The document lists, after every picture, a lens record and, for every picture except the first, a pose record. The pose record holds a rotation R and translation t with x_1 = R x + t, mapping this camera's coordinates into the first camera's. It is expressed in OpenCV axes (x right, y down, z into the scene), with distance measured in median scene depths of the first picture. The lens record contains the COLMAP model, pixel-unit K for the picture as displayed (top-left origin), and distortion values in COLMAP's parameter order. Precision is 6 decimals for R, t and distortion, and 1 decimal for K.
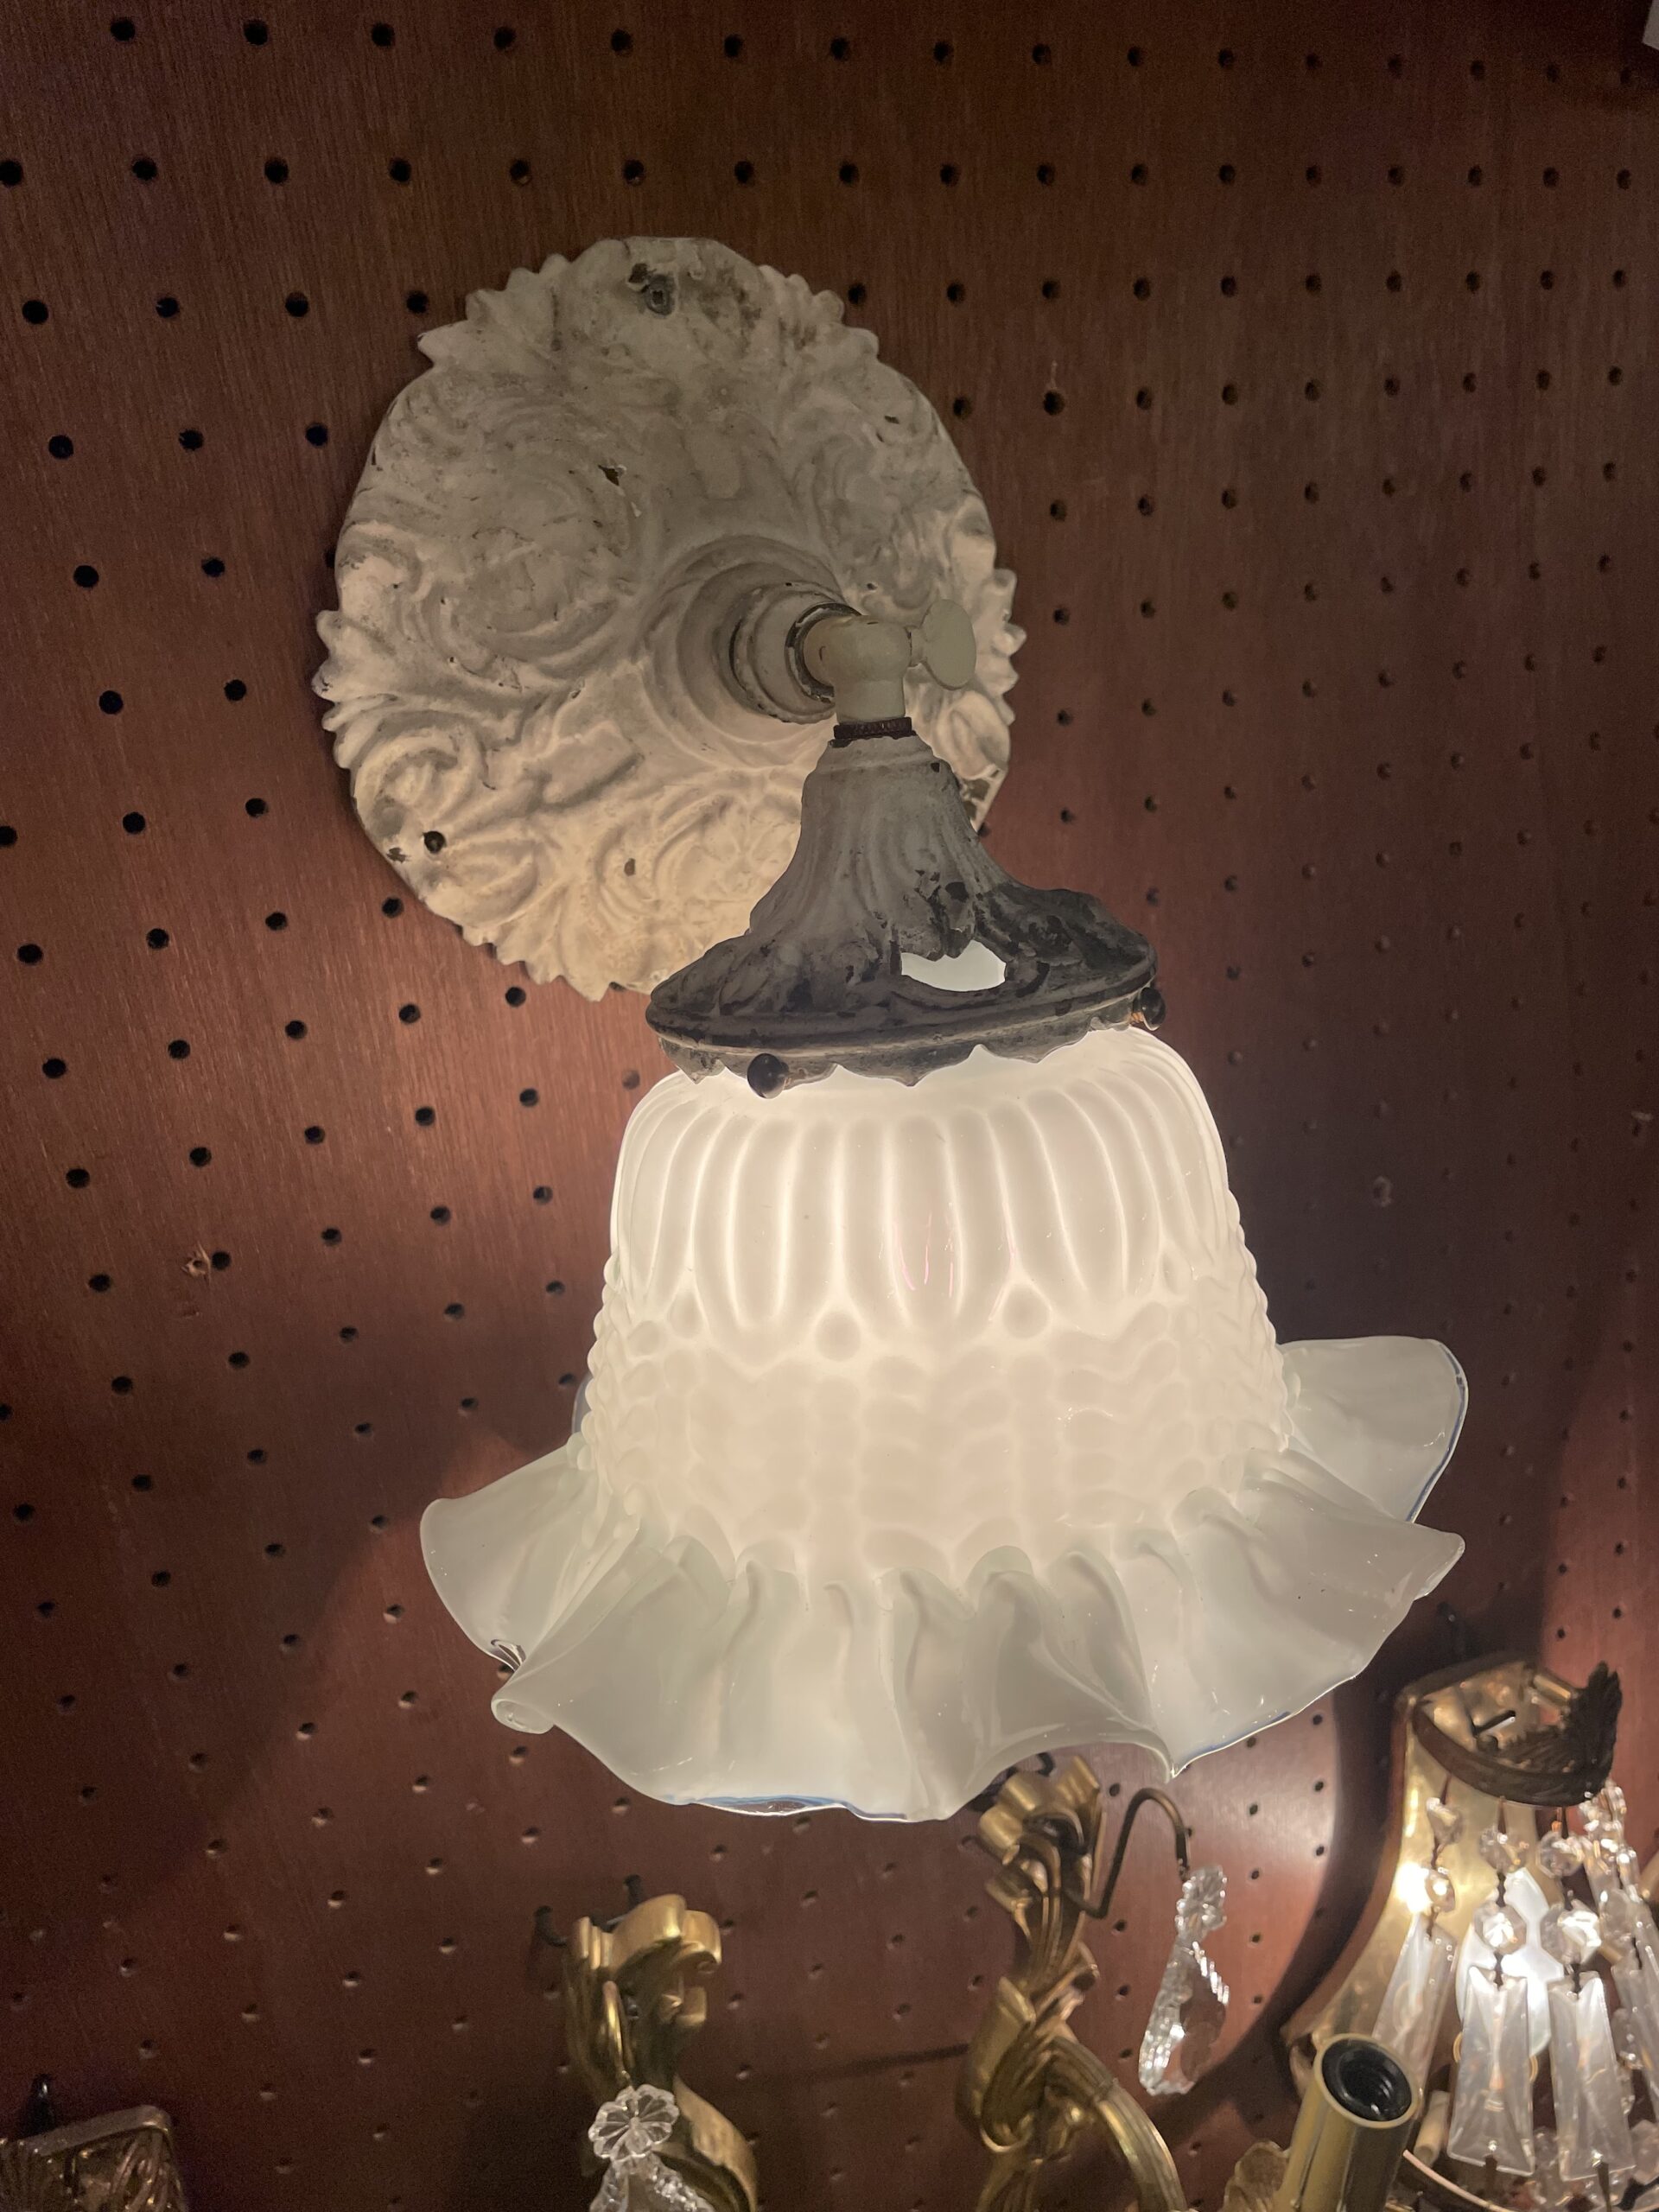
lens RADIAL K [[1698.3, 0, 845.6], [0, 1698.3, 1062.0], [0, 0, 1]] dist [0.098736, -0.116423]
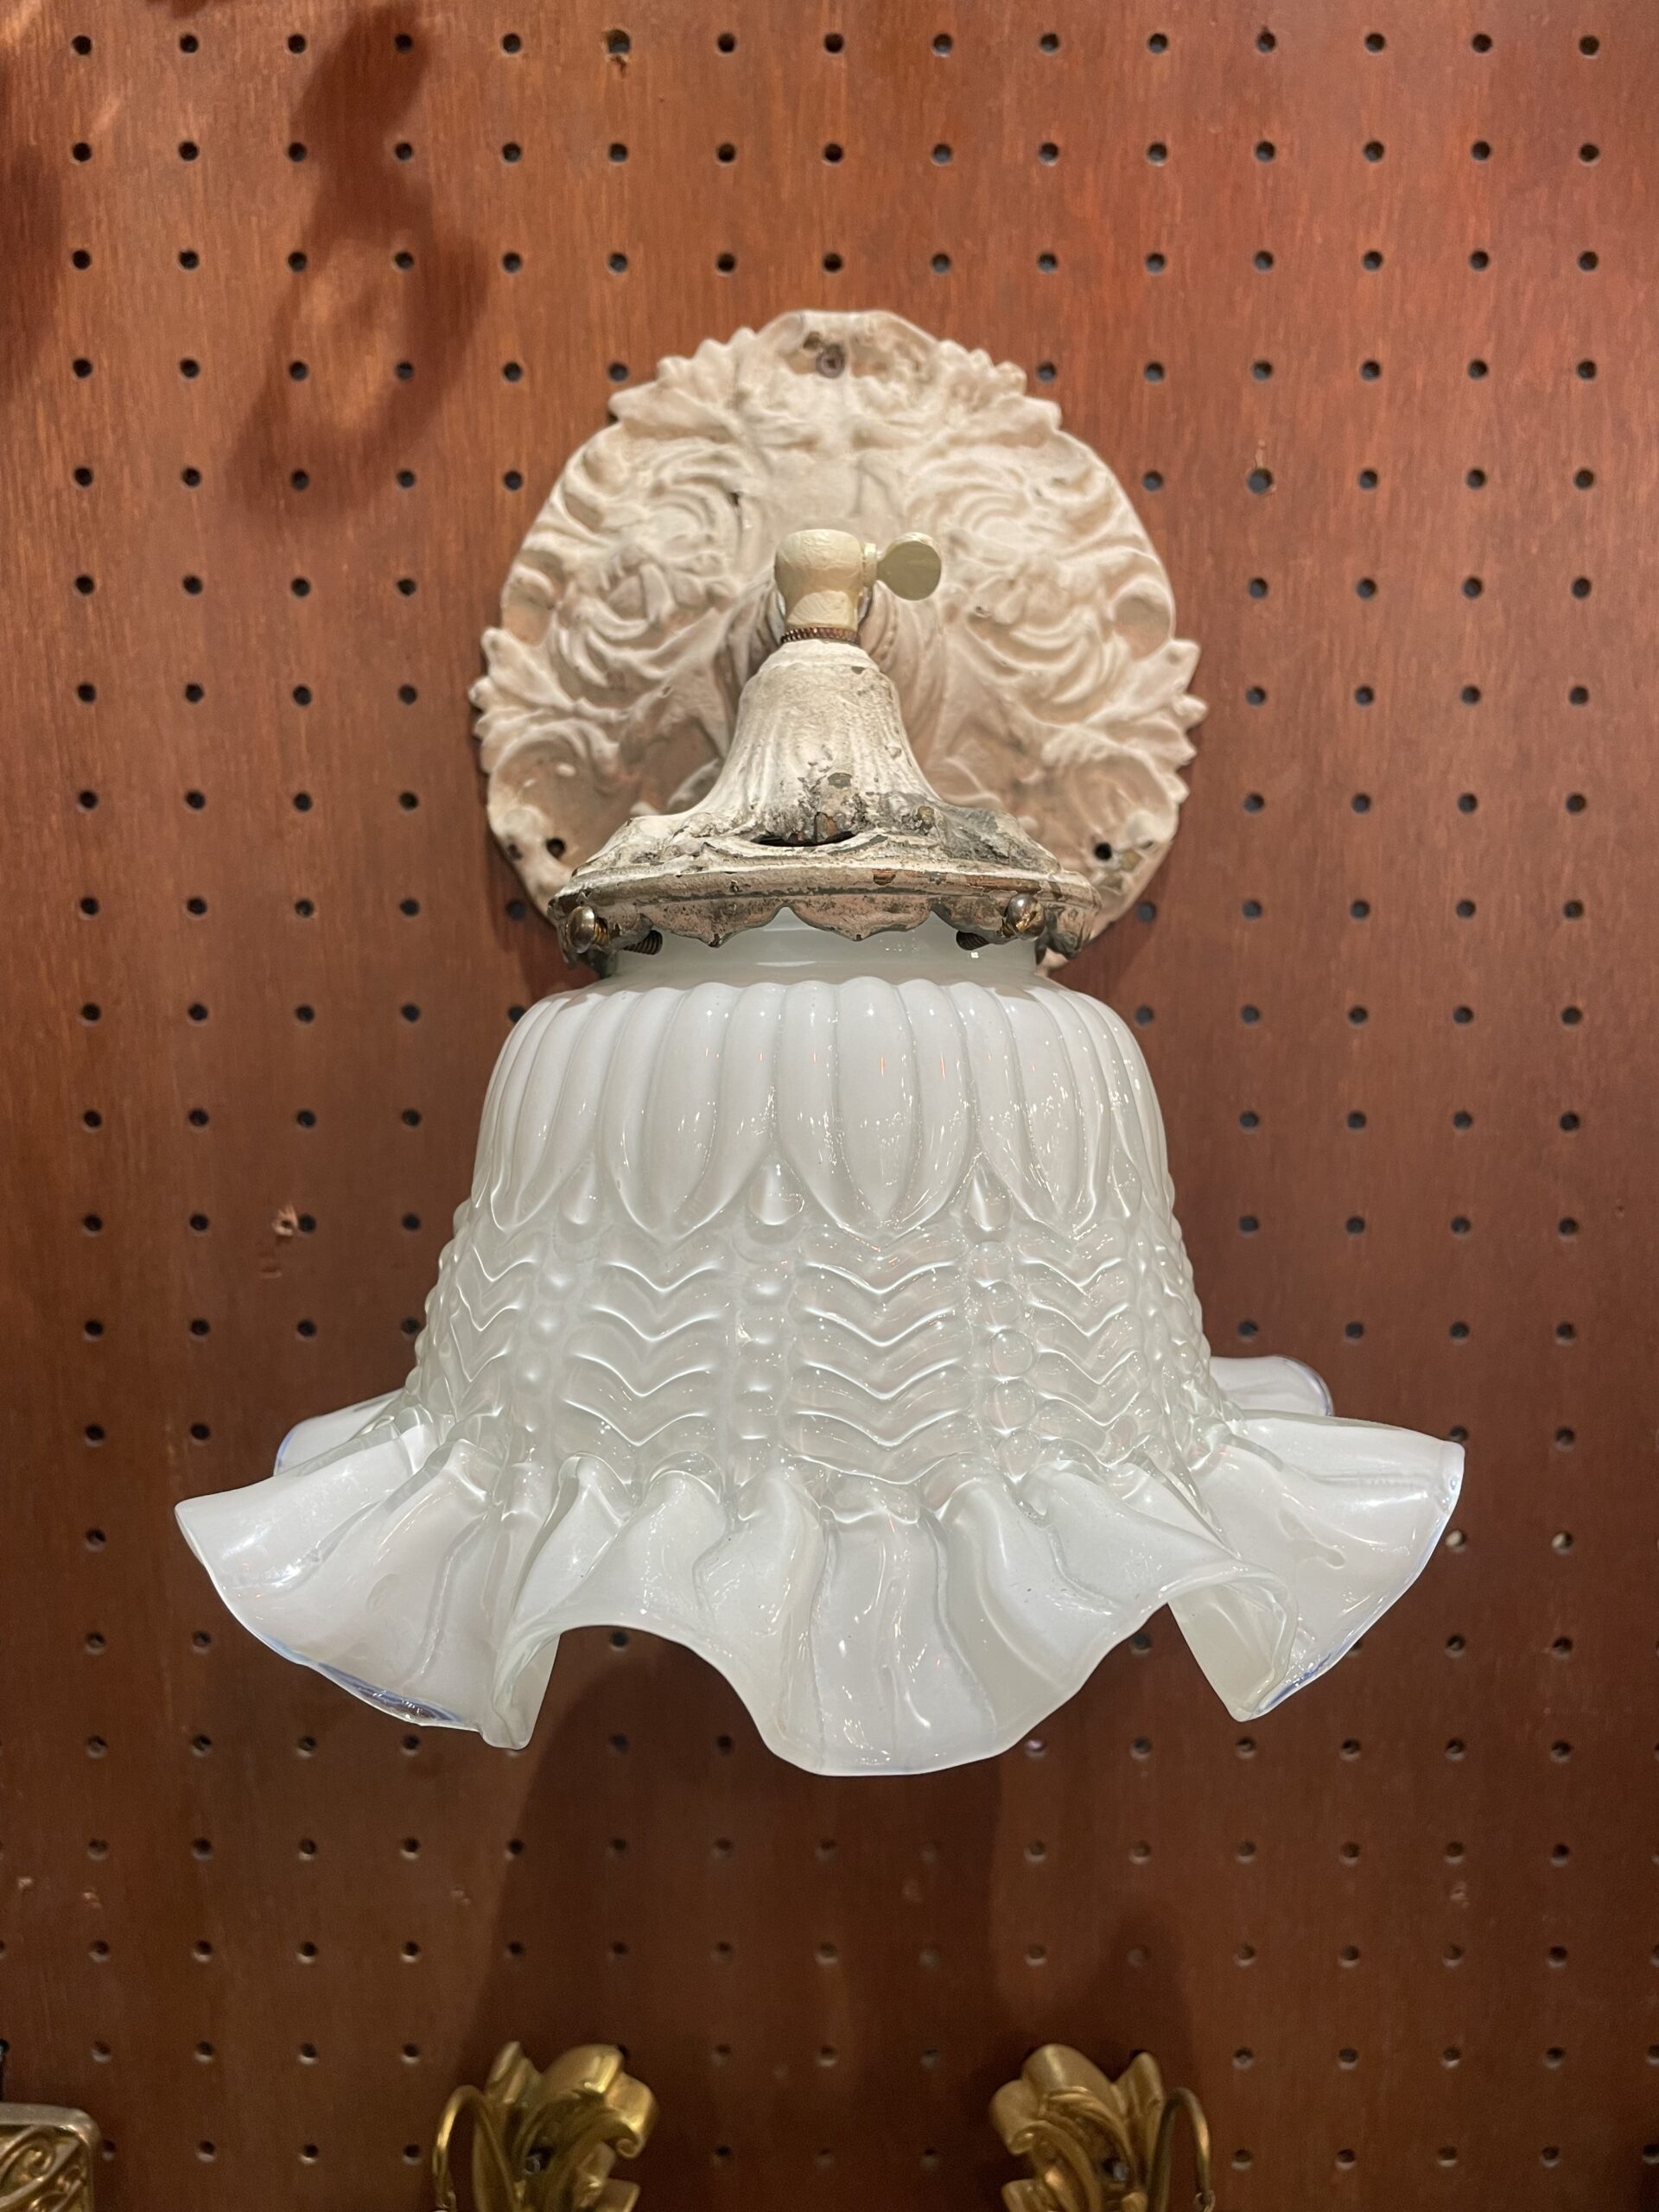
lens RADIAL K [[1698.3, 0, 845.6], [0, 1698.3, 1062.0], [0, 0, 1]] dist [0.098736, -0.116423]
pose [[0.925944, 0.089062, -0.367010, 0.323230], [-0.170359, 0.965807, -0.195435, 0.174326], [0.337055, 0.243485, 0.909455, 0.146175]]
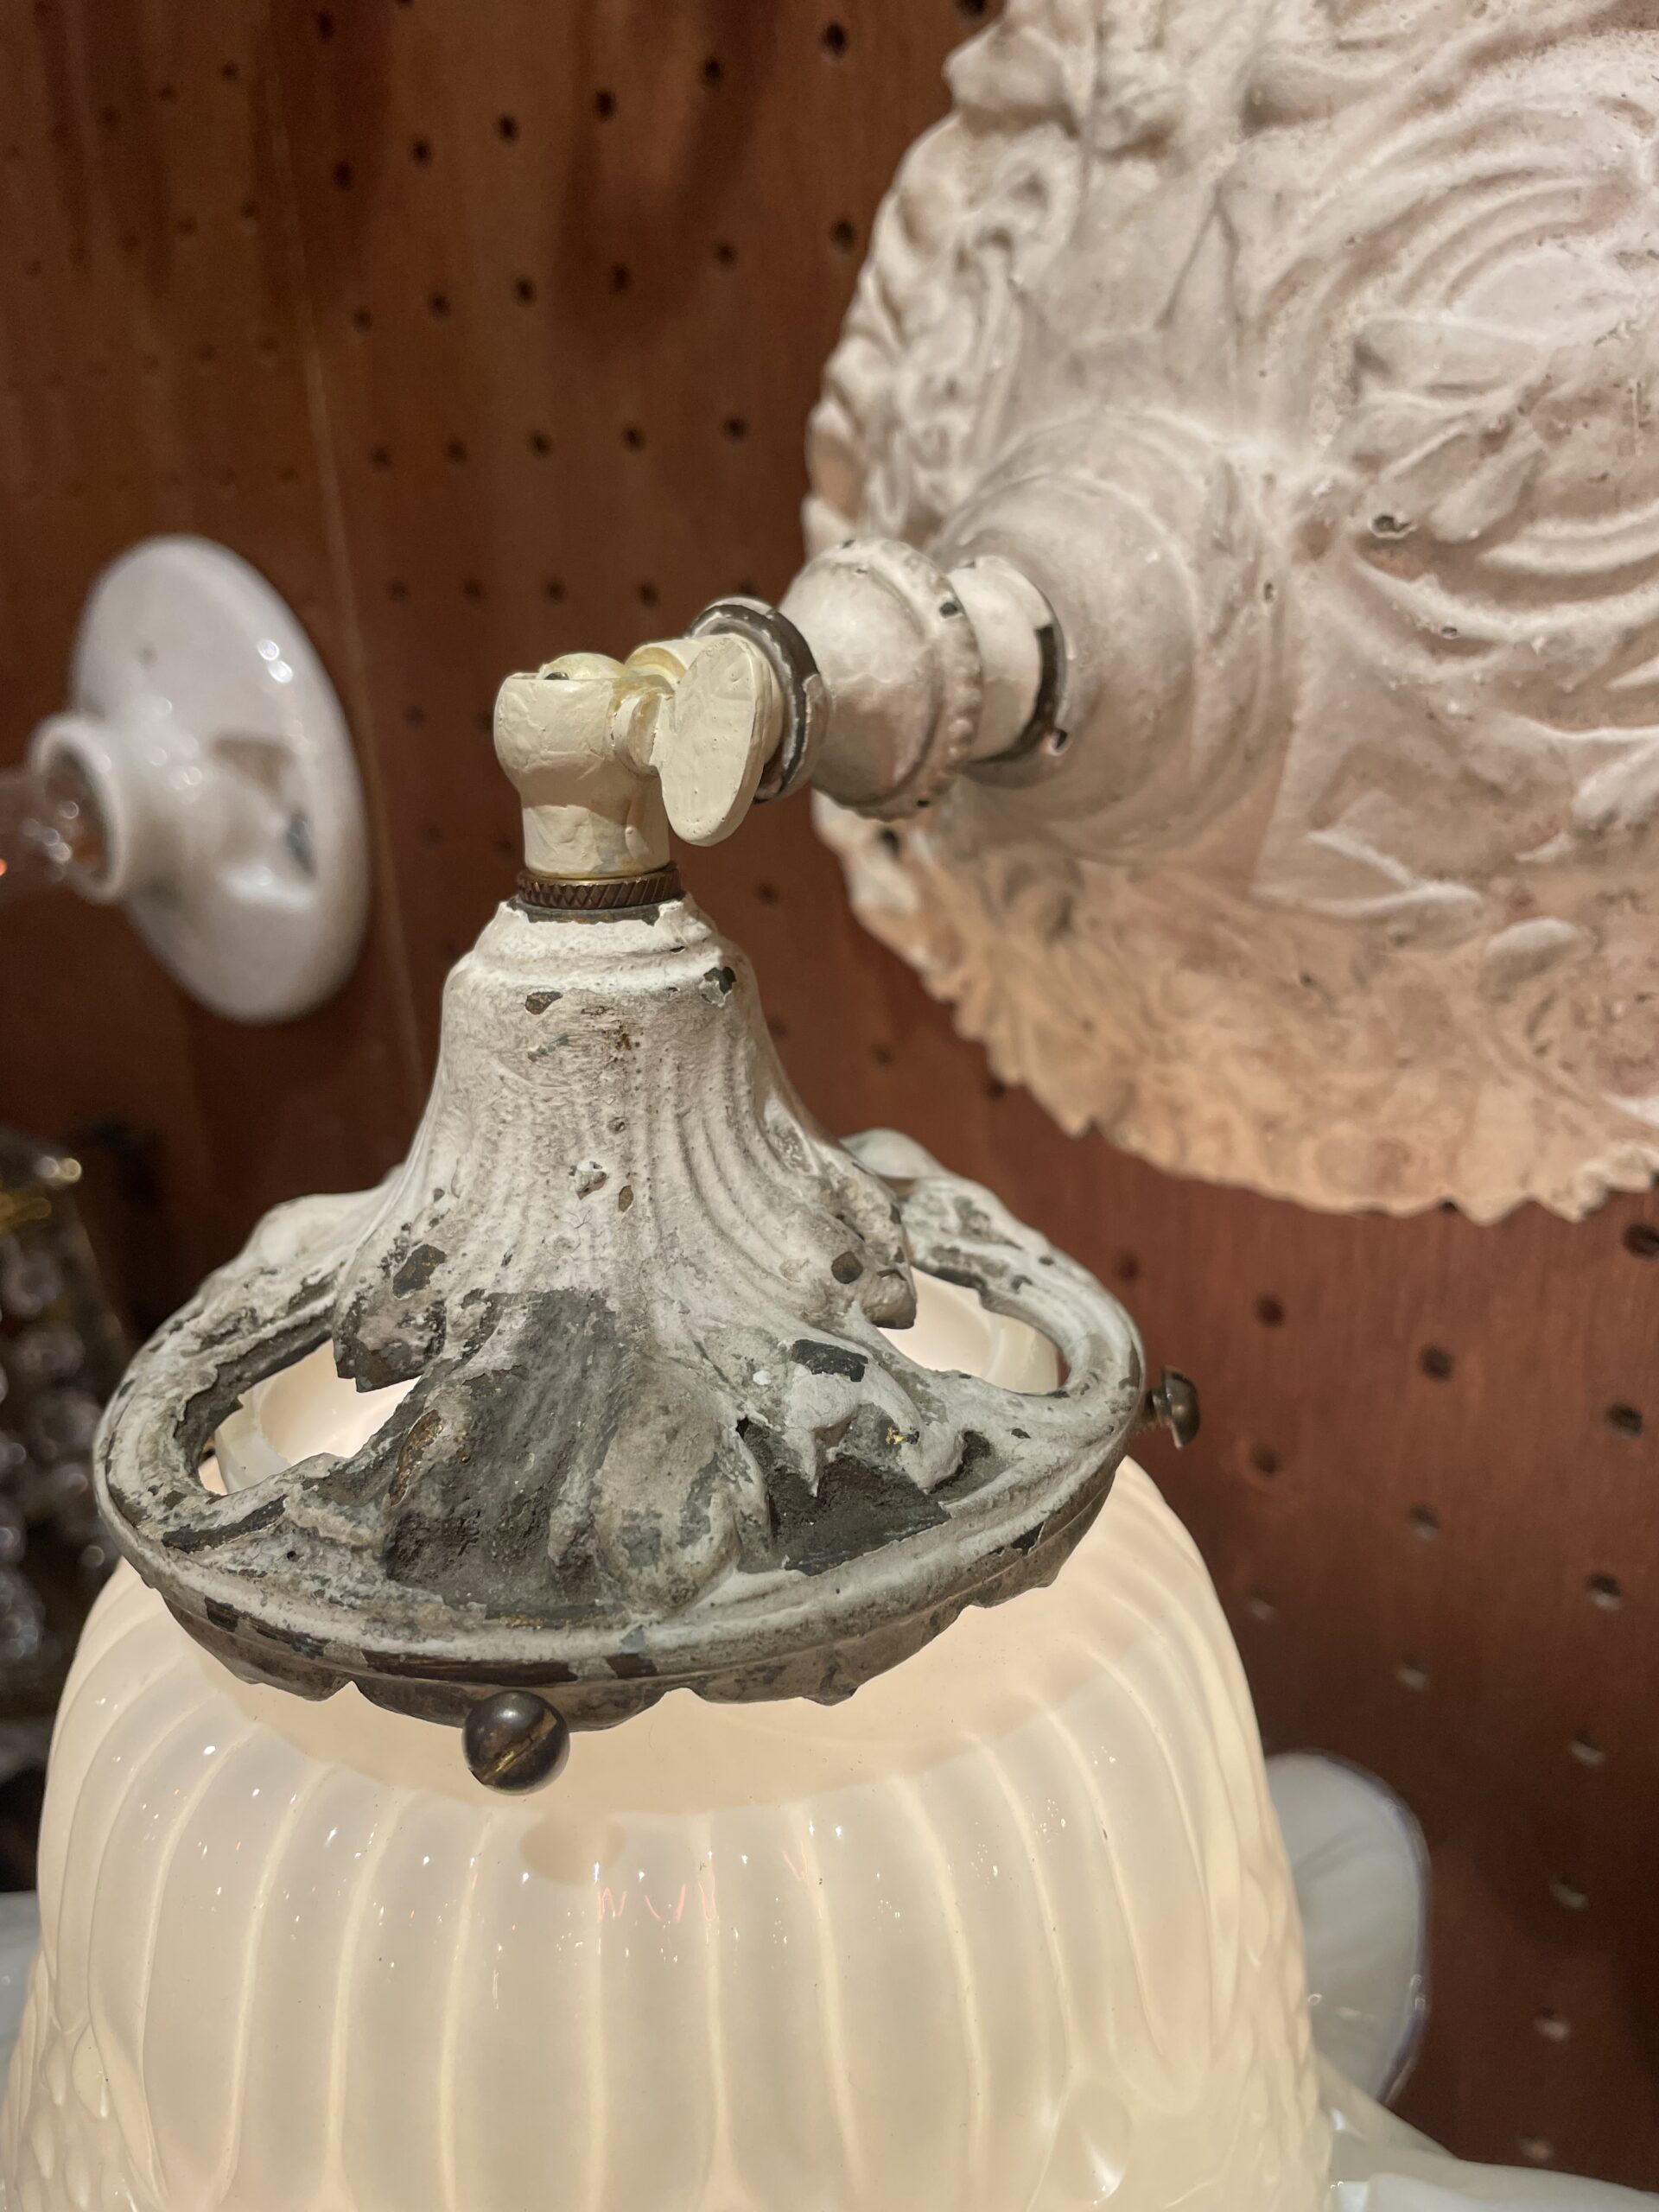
lens RADIAL K [[1763.6, 0, 834.0], [0, 1763.6, 1090.4], [0, 0, 1]] dist [0.067771, -0.121112]
pose [[0.422078, 0.356484, -0.833528, 0.390822], [-0.217937, 0.932377, 0.288402, -0.241009], [0.879974, 0.059928, 0.471227, 0.657725]]
